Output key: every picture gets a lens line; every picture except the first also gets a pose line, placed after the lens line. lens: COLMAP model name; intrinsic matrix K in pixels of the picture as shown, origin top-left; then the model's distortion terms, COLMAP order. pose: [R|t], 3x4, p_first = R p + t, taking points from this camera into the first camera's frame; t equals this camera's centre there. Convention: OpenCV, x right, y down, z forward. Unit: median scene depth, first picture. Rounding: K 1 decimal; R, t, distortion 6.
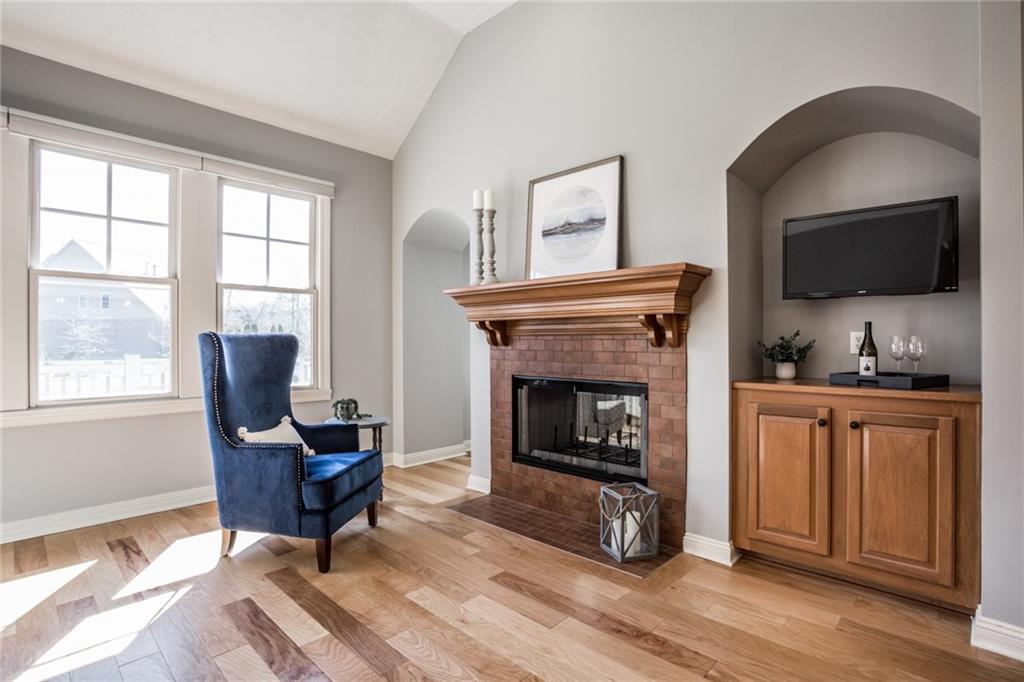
lens RADIAL K [[498.5, 0, 512.0], [0, 498.5, 341.0], [0, 0, 1]] dist [-0.082981, 0.033694]
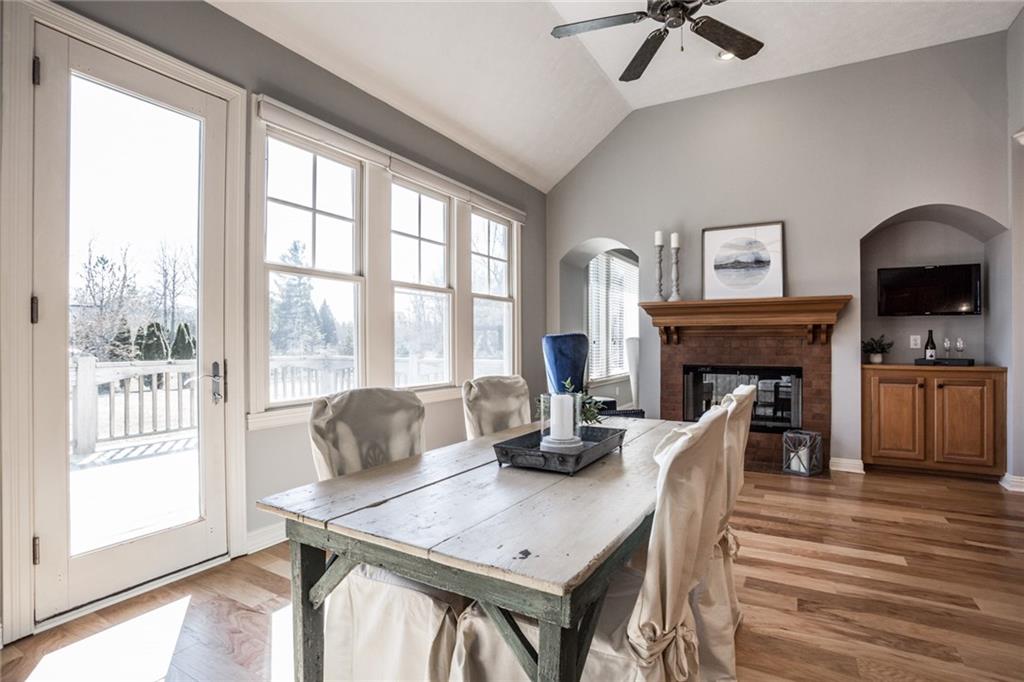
lens RADIAL K [[508.8, 0, 504.9], [0, 508.8, 342.0], [0, 0, 1]] dist [-0.076260, 0.032288]
pose [[0.973365, 0.001953, 0.229252, -0.937890], [-0.001967, 0.999998, -0.000164, 0.005737], [-0.229252, -0.000291, 0.973367, -0.311143]]
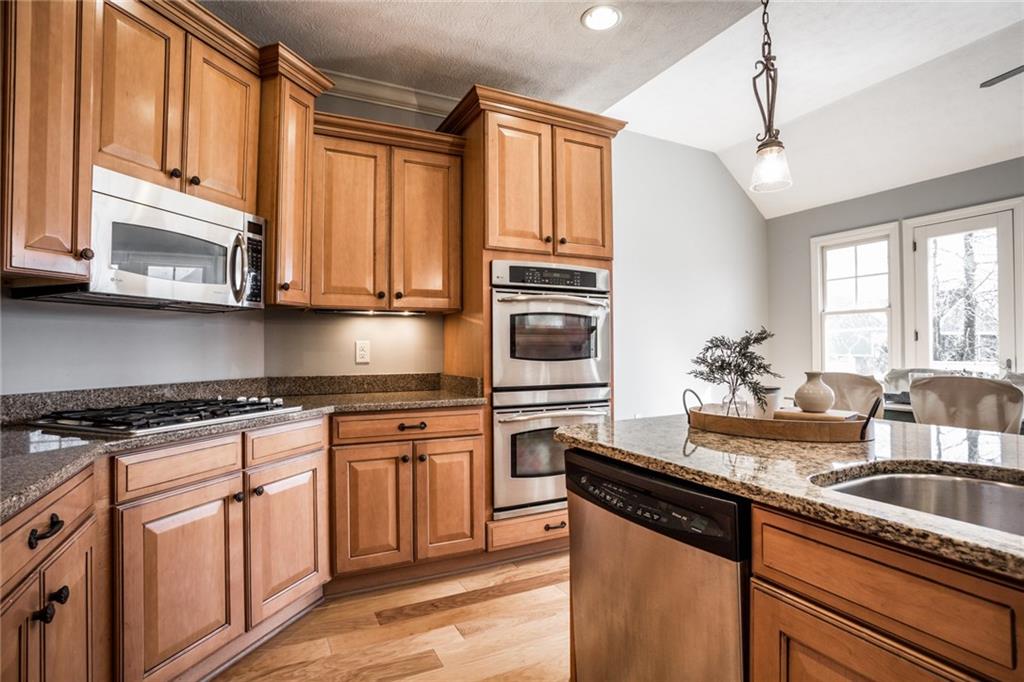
lens RADIAL K [[508.0, 0, 508.2], [0, 508.0, 339.1], [0, 0, 1]] dist [-0.078073, 0.031768]
pose [[-0.343338, -0.014548, -0.939099, 0.643226], [0.003727, 0.999851, -0.016852, -0.001228], [0.939205, -0.009286, -0.343233, -0.302003]]
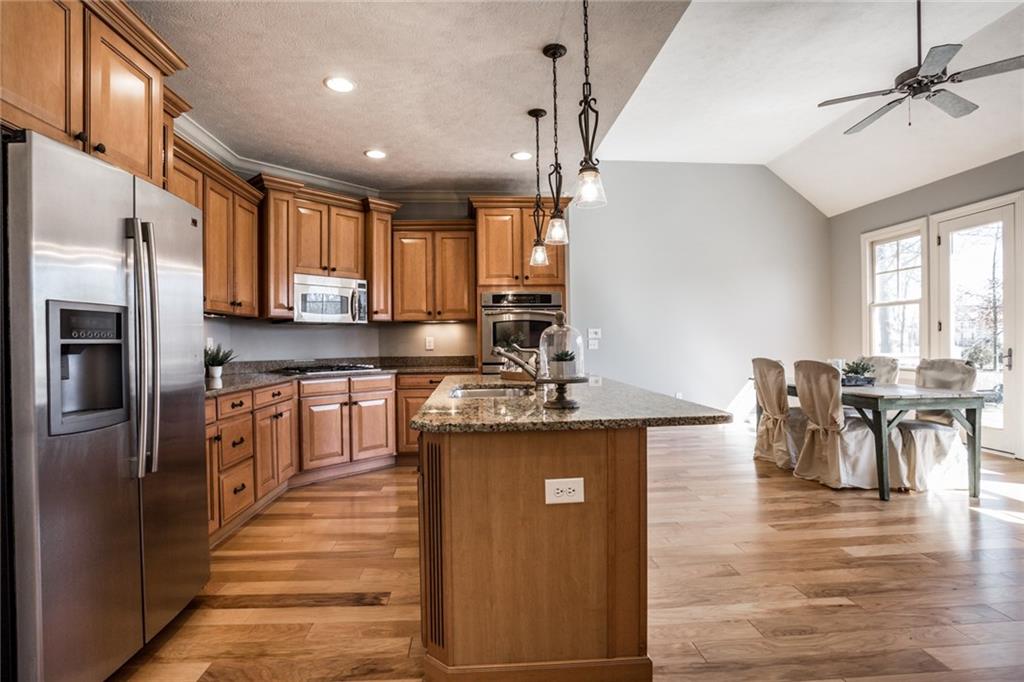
lens RADIAL K [[514.5, 0, 504.3], [0, 514.5, 337.2], [0, 0, 1]] dist [-0.081149, 0.035992]
pose [[-0.682571, 0.003137, -0.730813, 0.944942], [0.010781, 0.999925, -0.005777, -0.002396], [0.730740, -0.011822, -0.682554, 0.490364]]
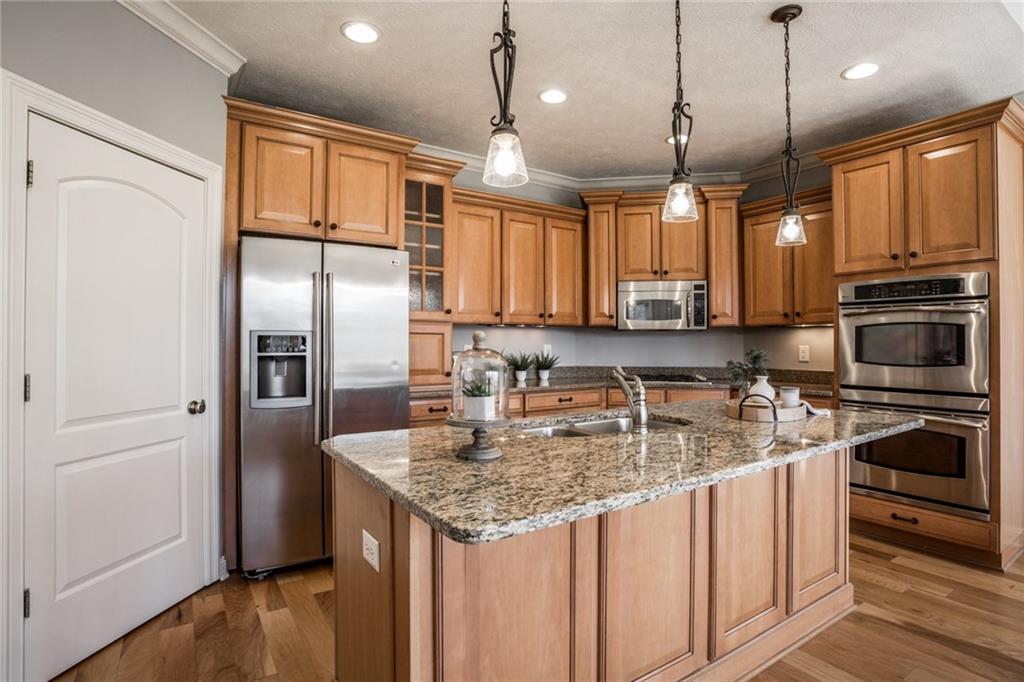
lens RADIAL K [[514.5, 0, 504.3], [0, 514.5, 337.2], [0, 0, 1]] dist [-0.081149, 0.035992]
pose [[-0.974630, 0.002338, 0.223810, 0.311684], [0.000578, 0.999968, -0.007930, -0.026966], [-0.223821, -0.007599, -0.974601, 0.571632]]
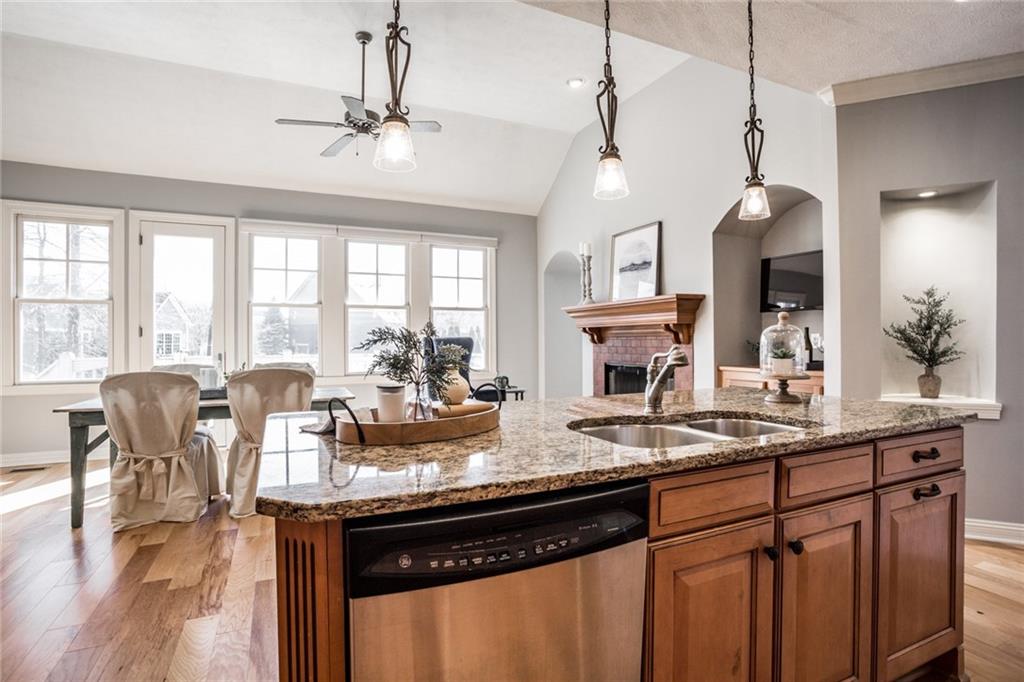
lens RADIAL K [[508.0, 0, 508.2], [0, 508.0, 339.1], [0, 0, 1]] dist [-0.078073, 0.031768]
pose [[0.928808, -0.004488, -0.370533, 0.345132], [0.003785, 0.999989, -0.002625, -0.001394], [0.370541, 0.001036, 0.928816, -0.624850]]
